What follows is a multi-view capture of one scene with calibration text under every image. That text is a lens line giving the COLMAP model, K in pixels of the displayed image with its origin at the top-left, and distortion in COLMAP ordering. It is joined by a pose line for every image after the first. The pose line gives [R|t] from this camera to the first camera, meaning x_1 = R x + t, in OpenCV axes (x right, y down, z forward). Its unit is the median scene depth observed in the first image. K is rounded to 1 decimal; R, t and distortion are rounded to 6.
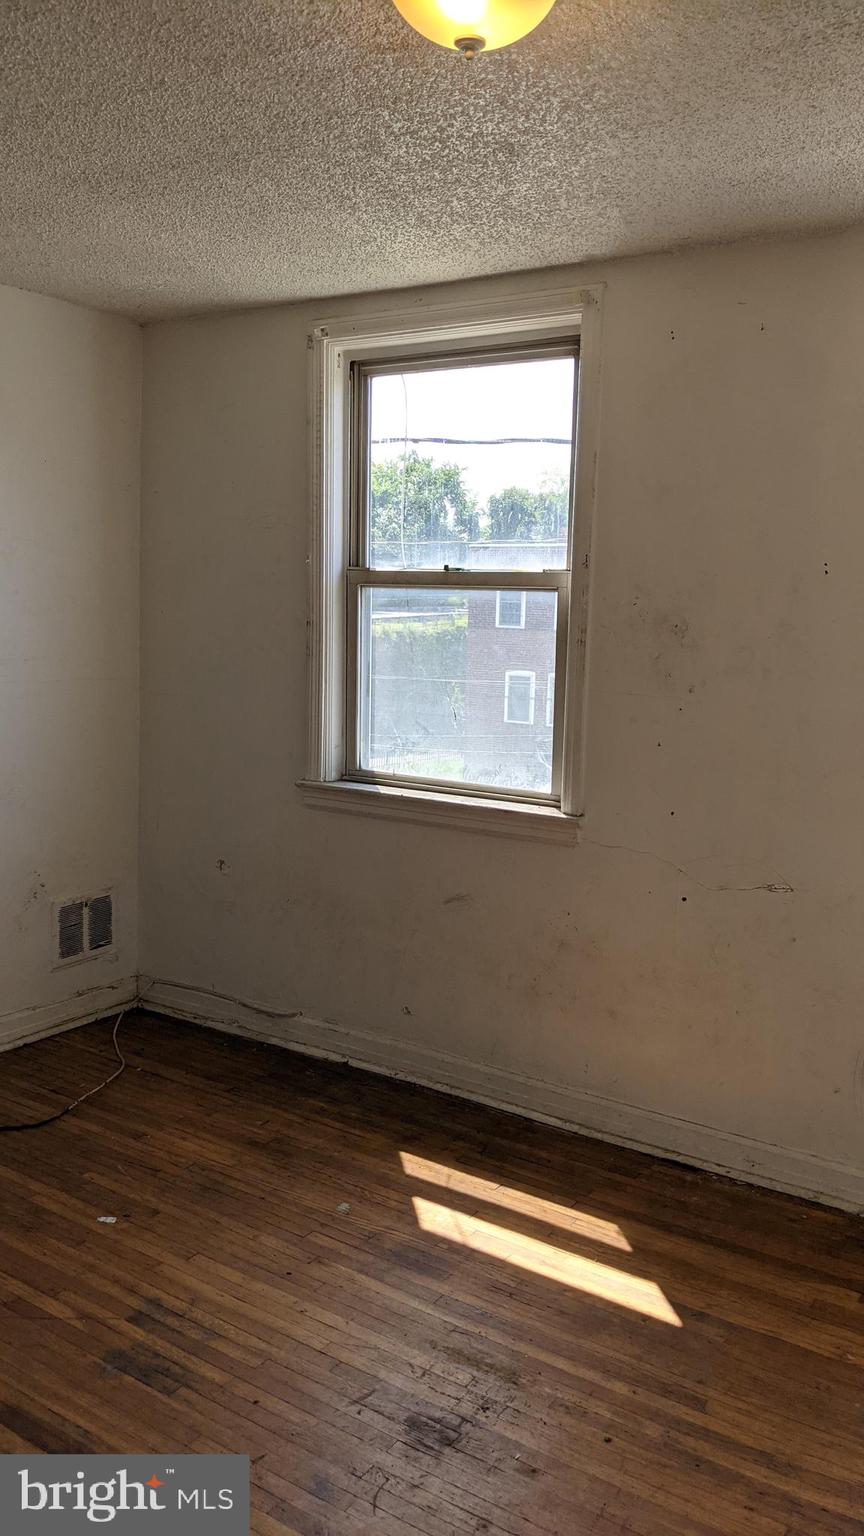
lens RADIAL K [[1195.8, 0, 464.1], [0, 1195.8, 758.6], [0, 0, 1]] dist [0.052424, -0.088327]
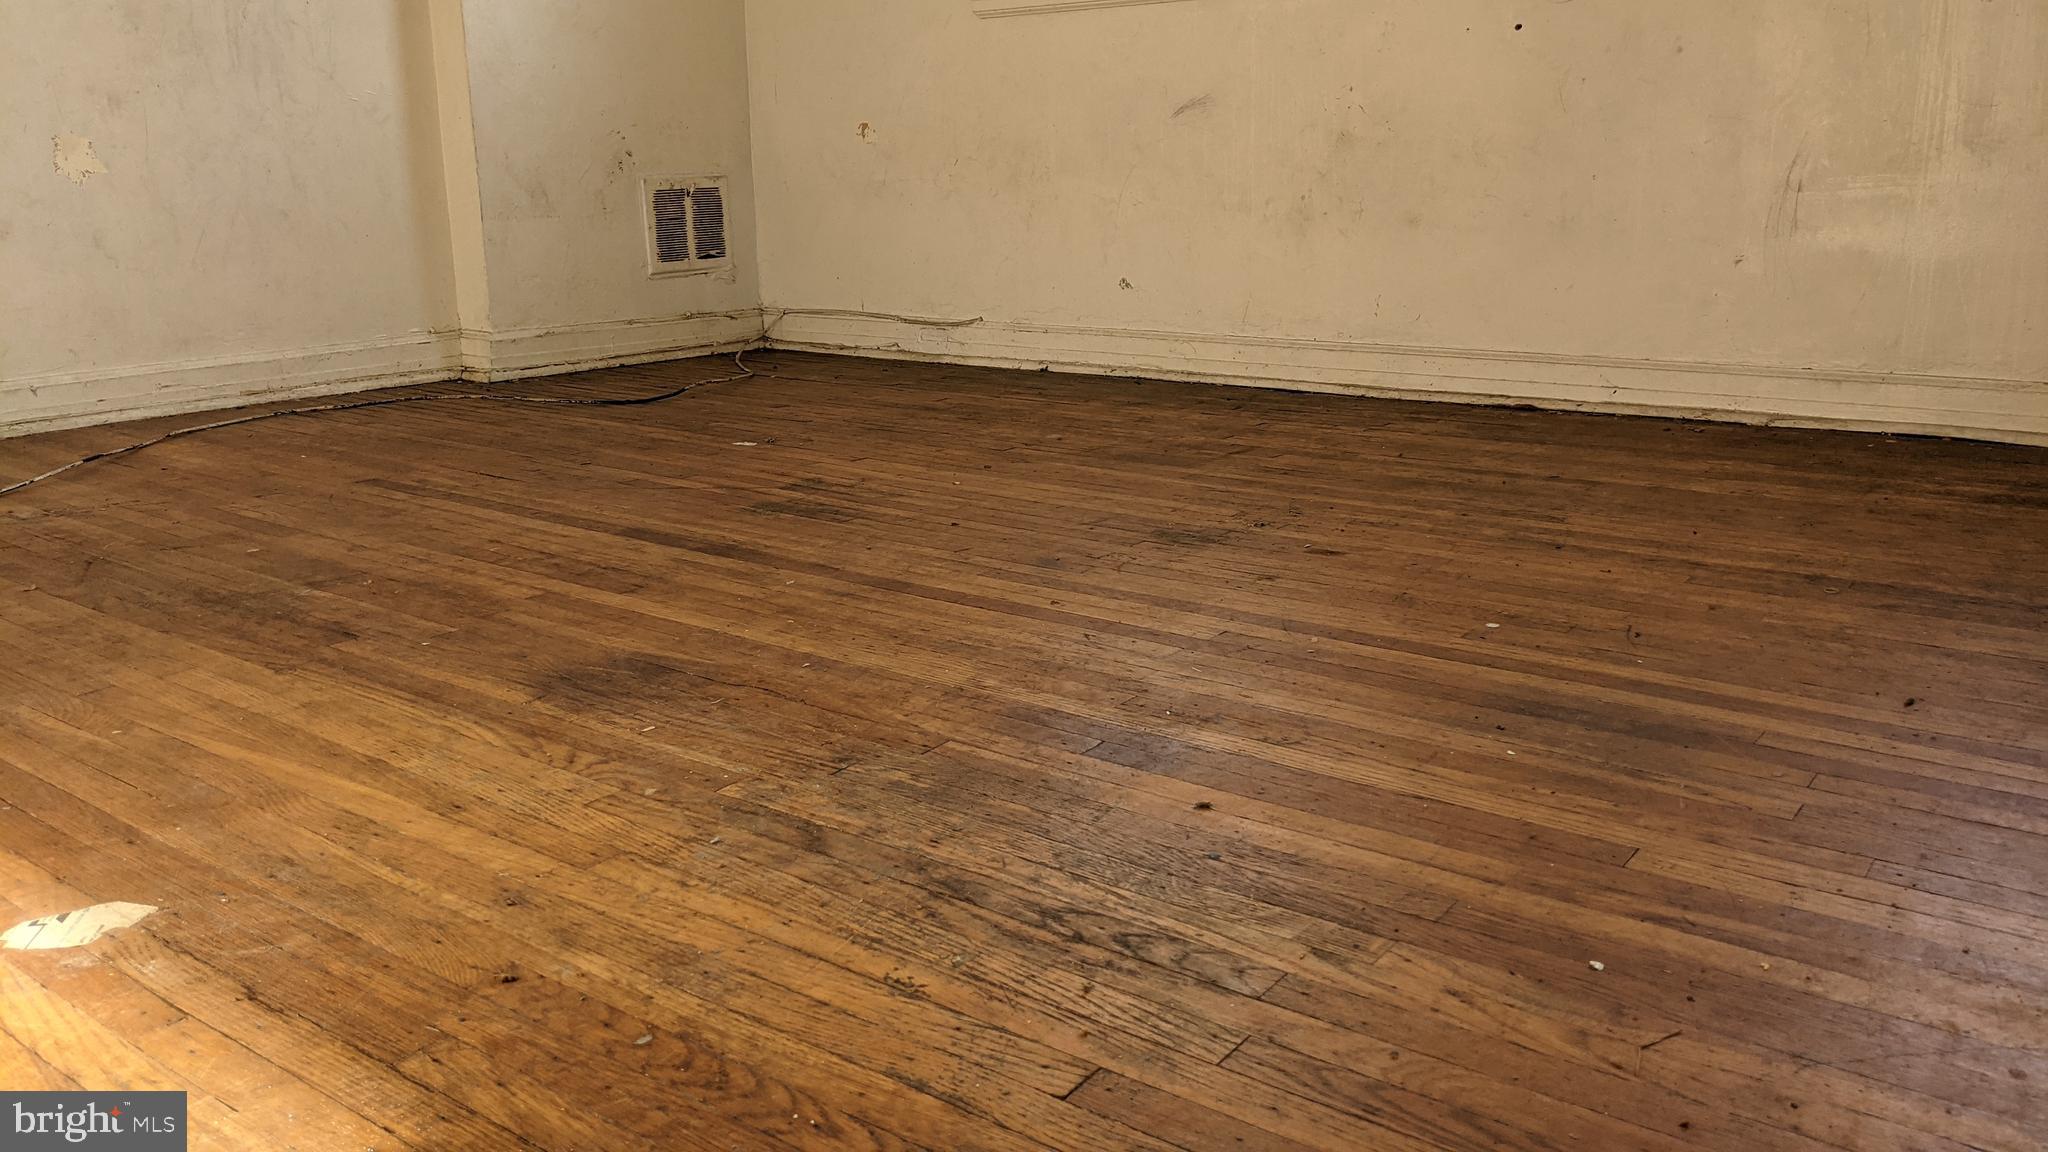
lens RADIAL K [[1594.4, 0, 1052.1], [0, 1594.4, 578.2], [0, 0, 1]] dist [0.052424, -0.088327]
pose [[0.996525, -0.027802, -0.078512, -0.023333], [0.037202, 0.991965, 0.120920, 0.307656], [0.074519, -0.123421, 0.989553, 0.007854]]
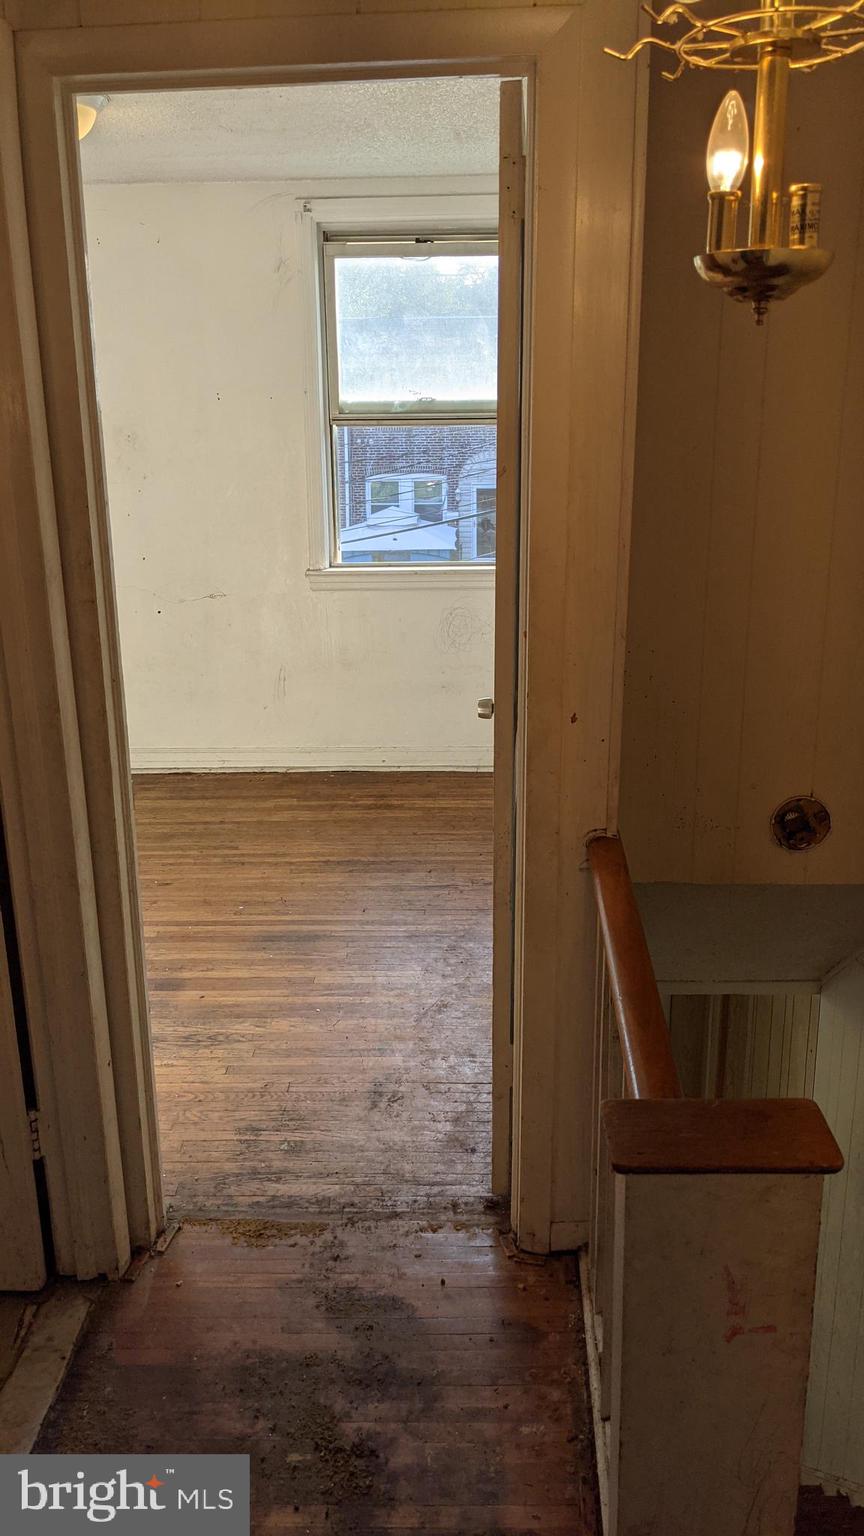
lens RADIAL K [[1195.8, 0, 458.3], [0, 1195.8, 768.6], [0, 0, 1]] dist [0.052424, -0.088327]
pose [[0.846798, -0.195656, 0.494624, -0.305181], [0.102603, 0.972511, 0.209034, 0.025992], [-0.521926, -0.126260, 0.843595, -0.575314]]
